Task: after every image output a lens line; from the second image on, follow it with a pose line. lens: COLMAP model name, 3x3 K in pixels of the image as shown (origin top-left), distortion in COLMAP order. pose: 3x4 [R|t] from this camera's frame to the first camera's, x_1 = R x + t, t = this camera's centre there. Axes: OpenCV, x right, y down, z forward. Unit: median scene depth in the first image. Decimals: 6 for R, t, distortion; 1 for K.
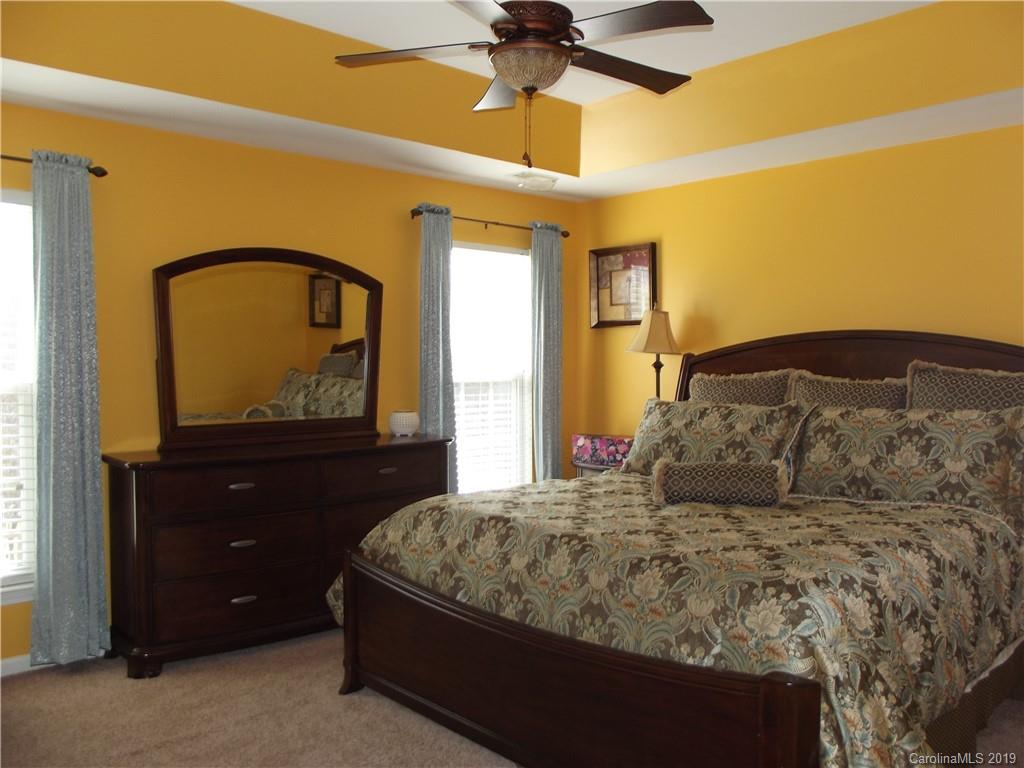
lens RADIAL K [[840.1, 0, 514.8], [0, 840.1, 385.6], [0, 0, 1]] dist [-0.083754, 0.060122]
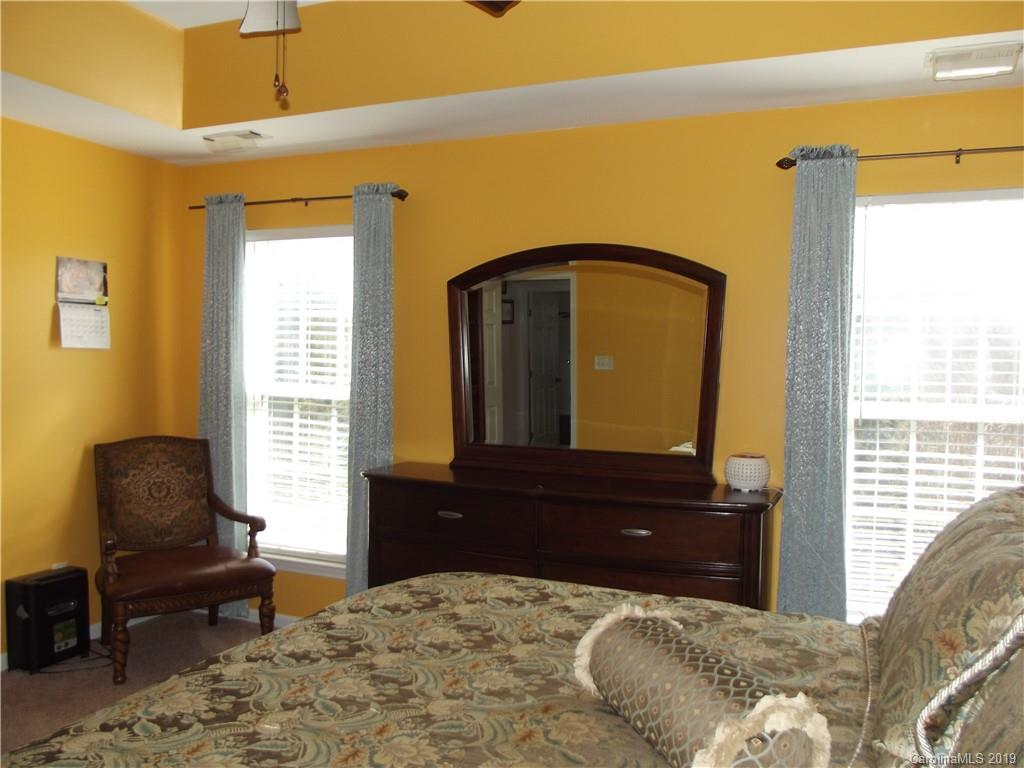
lens RADIAL K [[840.1, 0, 514.8], [0, 840.1, 385.6], [0, 0, 1]] dist [-0.083754, 0.060122]
pose [[0.409030, 0.042334, -0.911538, 0.423644], [-0.036047, 0.998893, 0.030216, -0.042191], [0.911809, 0.020498, 0.410103, 0.551320]]
